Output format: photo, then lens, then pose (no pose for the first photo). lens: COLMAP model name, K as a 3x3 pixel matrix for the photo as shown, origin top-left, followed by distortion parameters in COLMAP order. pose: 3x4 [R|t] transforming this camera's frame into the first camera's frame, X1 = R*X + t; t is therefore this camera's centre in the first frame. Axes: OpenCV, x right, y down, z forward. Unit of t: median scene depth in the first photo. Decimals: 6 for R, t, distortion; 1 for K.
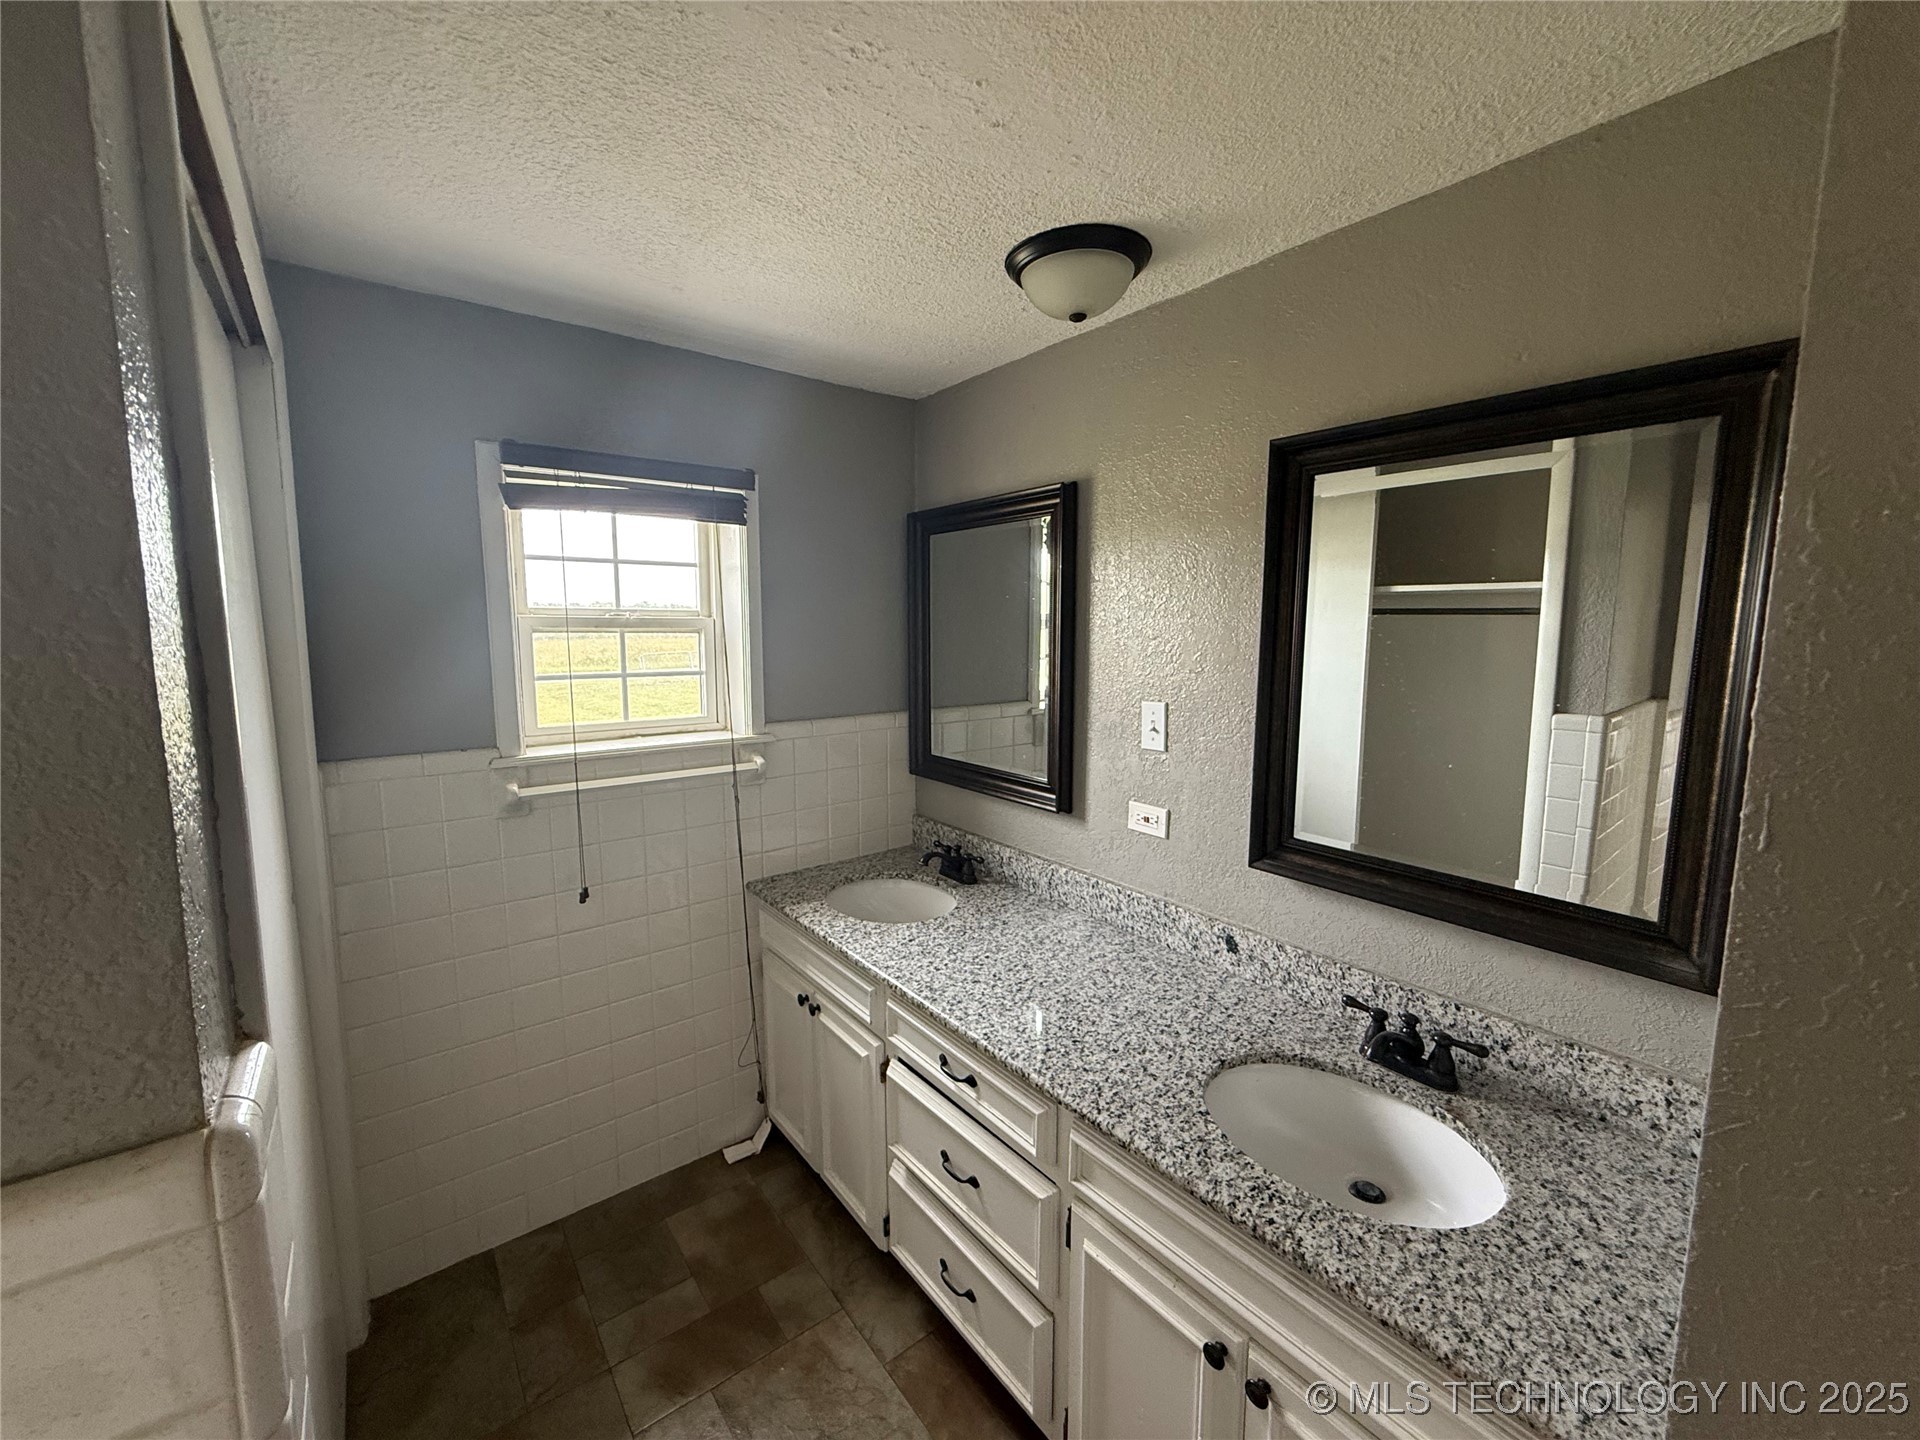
lens RADIAL K [[762.4, 0, 961.3], [0, 762.4, 721.0], [0, 0, 1]] dist [-0.003816, 0.002386]
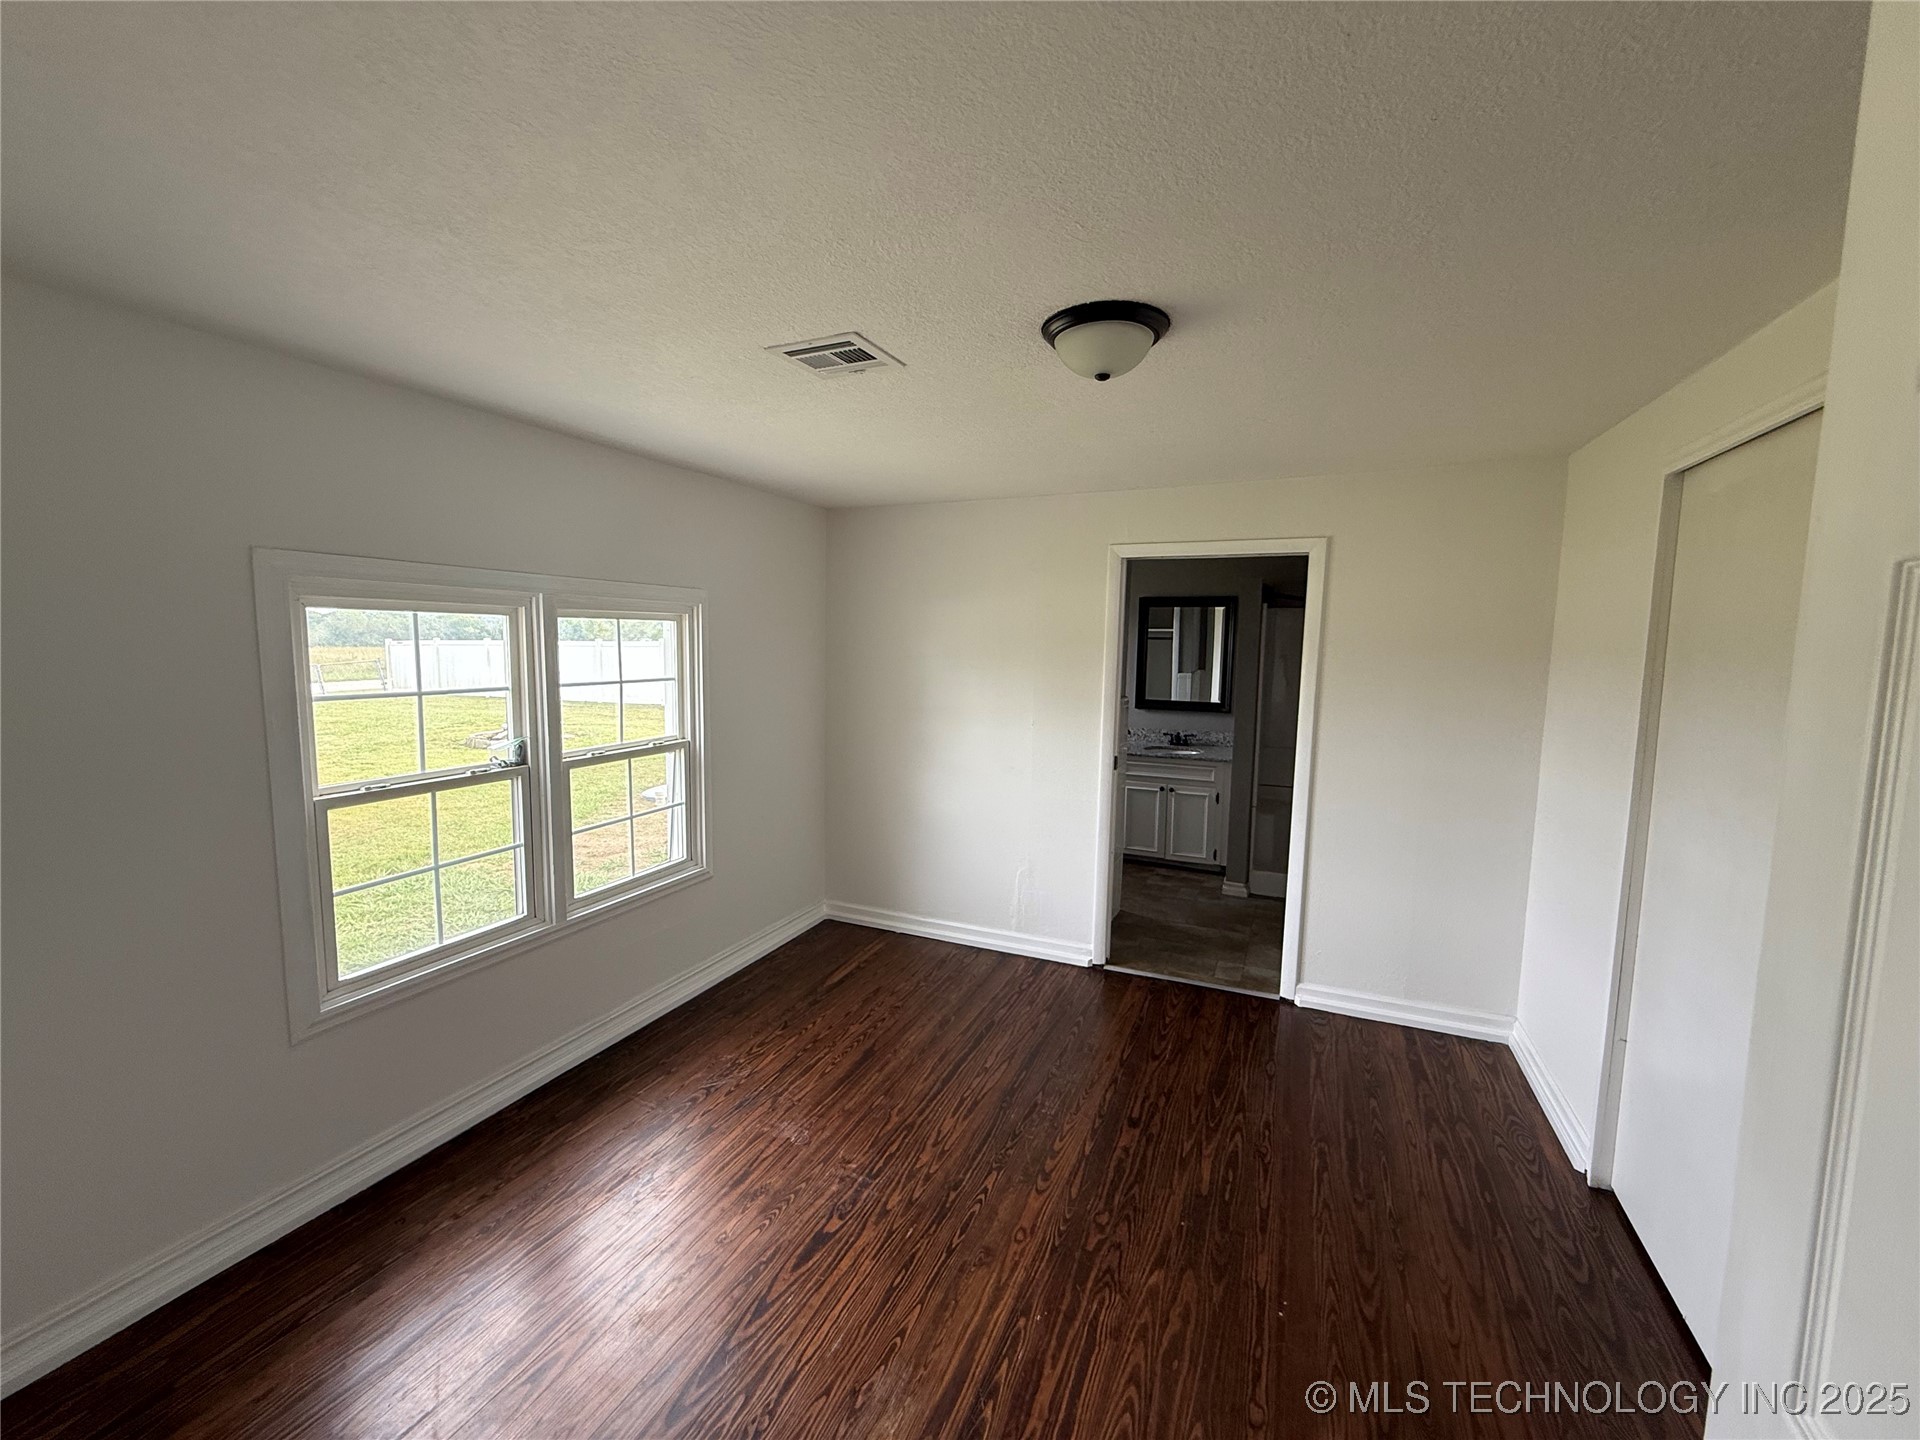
lens RADIAL K [[762.4, 0, 951.3], [0, 762.4, 713.9], [0, 0, 1]] dist [-0.003816, 0.002386]
pose [[0.887335, -0.034098, 0.459863, -2.198997], [0.043785, 0.998987, -0.010412, 0.222874], [-0.459042, 0.029375, 0.887929, -1.958693]]
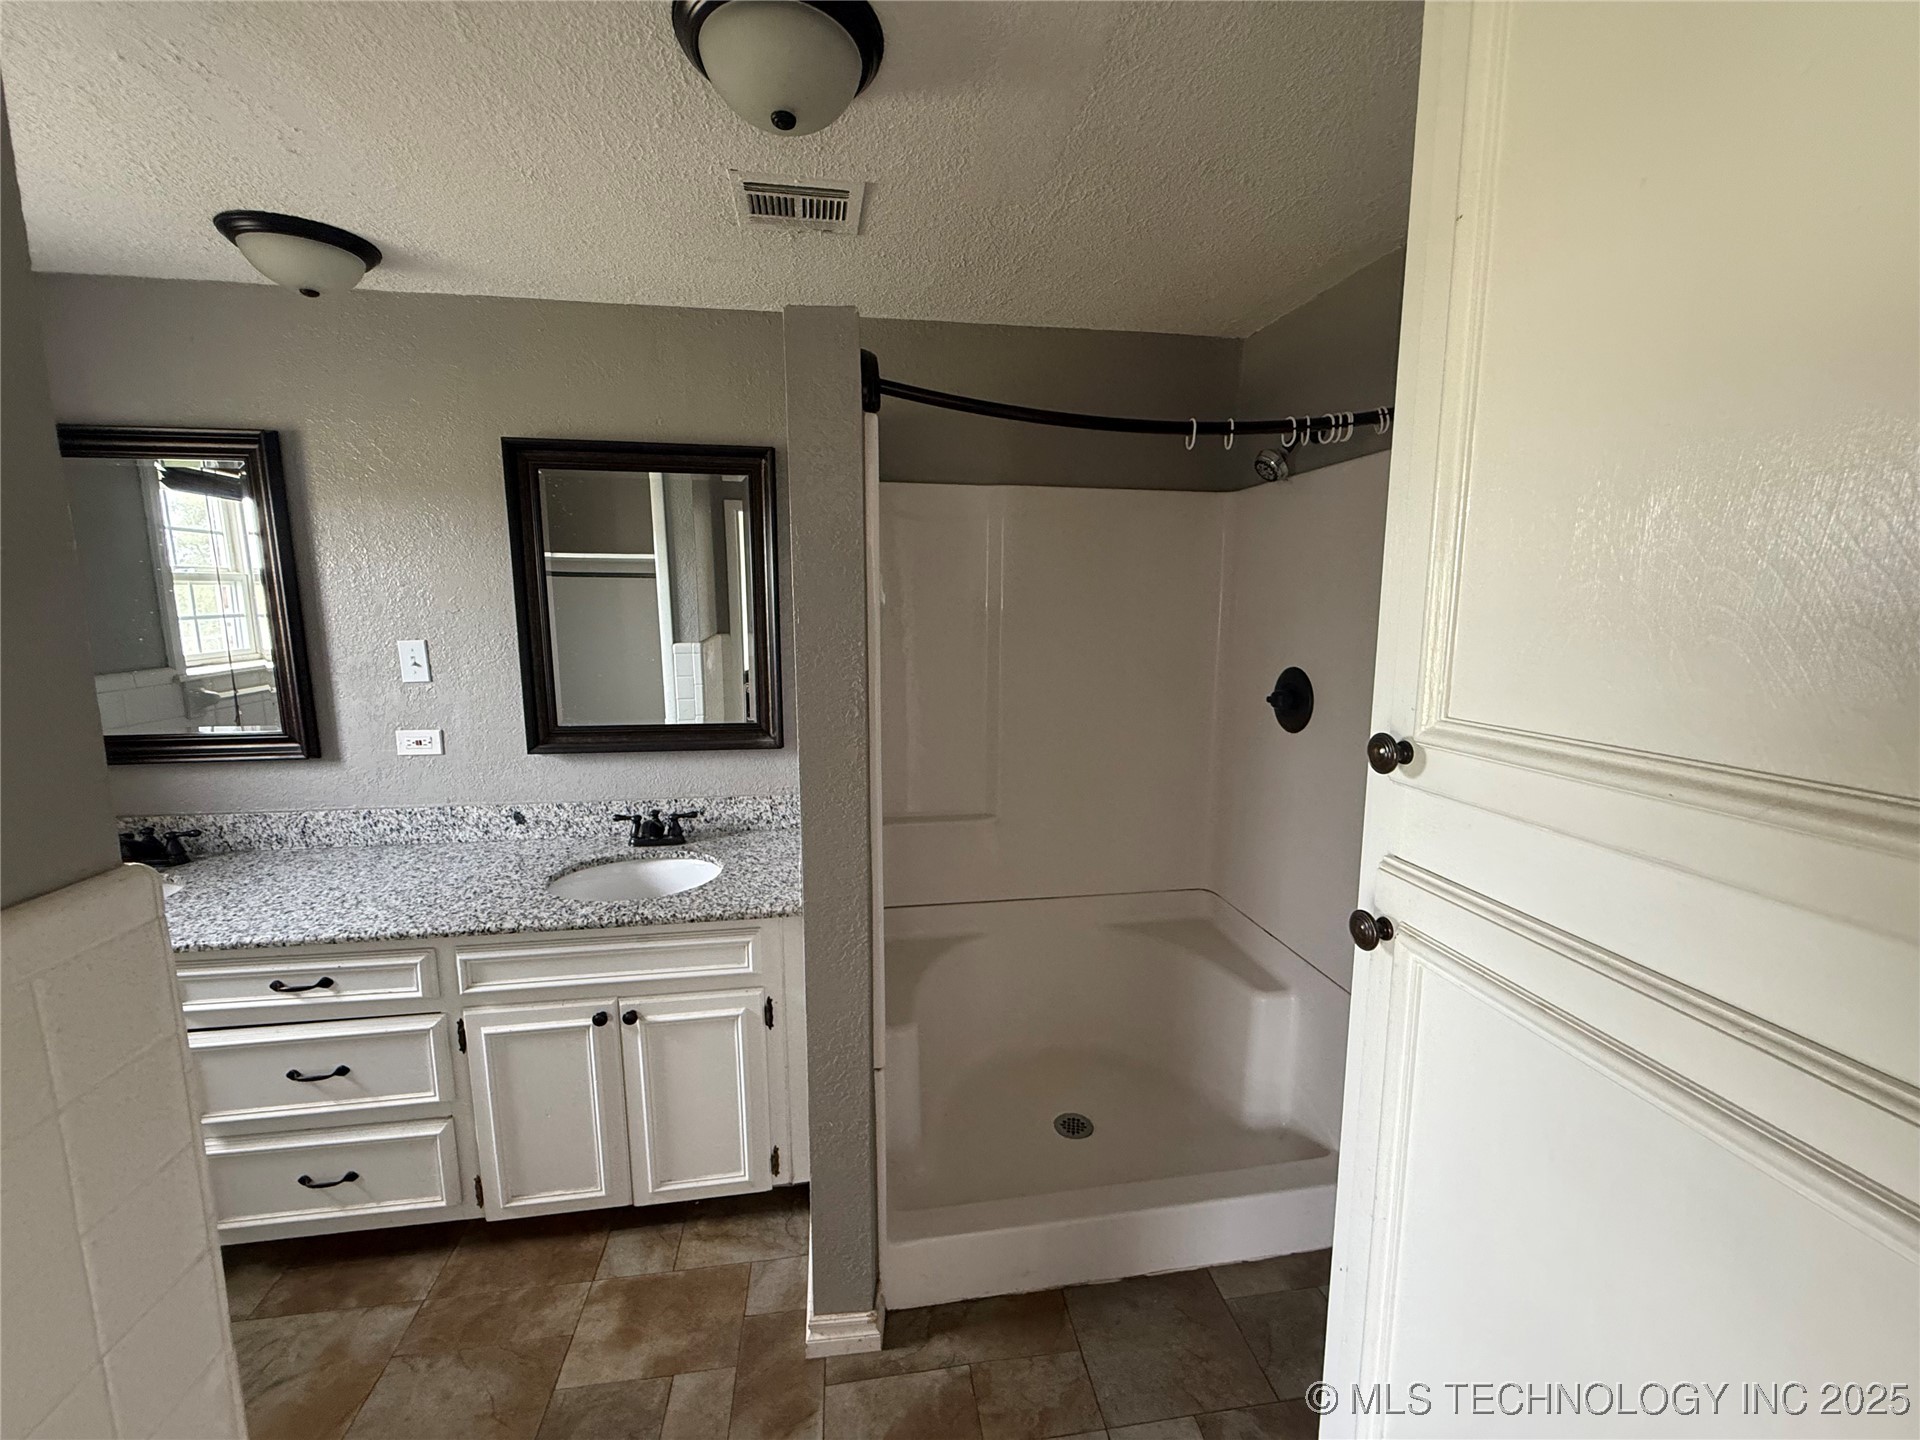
lens RADIAL K [[762.4, 0, 947.2], [0, 762.4, 715.9], [0, 0, 1]] dist [-0.003816, 0.002386]
pose [[0.491998, -0.132600, 0.860439, -0.421649], [0.107655, 0.990014, 0.091012, 0.083075], [-0.863914, 0.047853, 0.501360, -0.334279]]
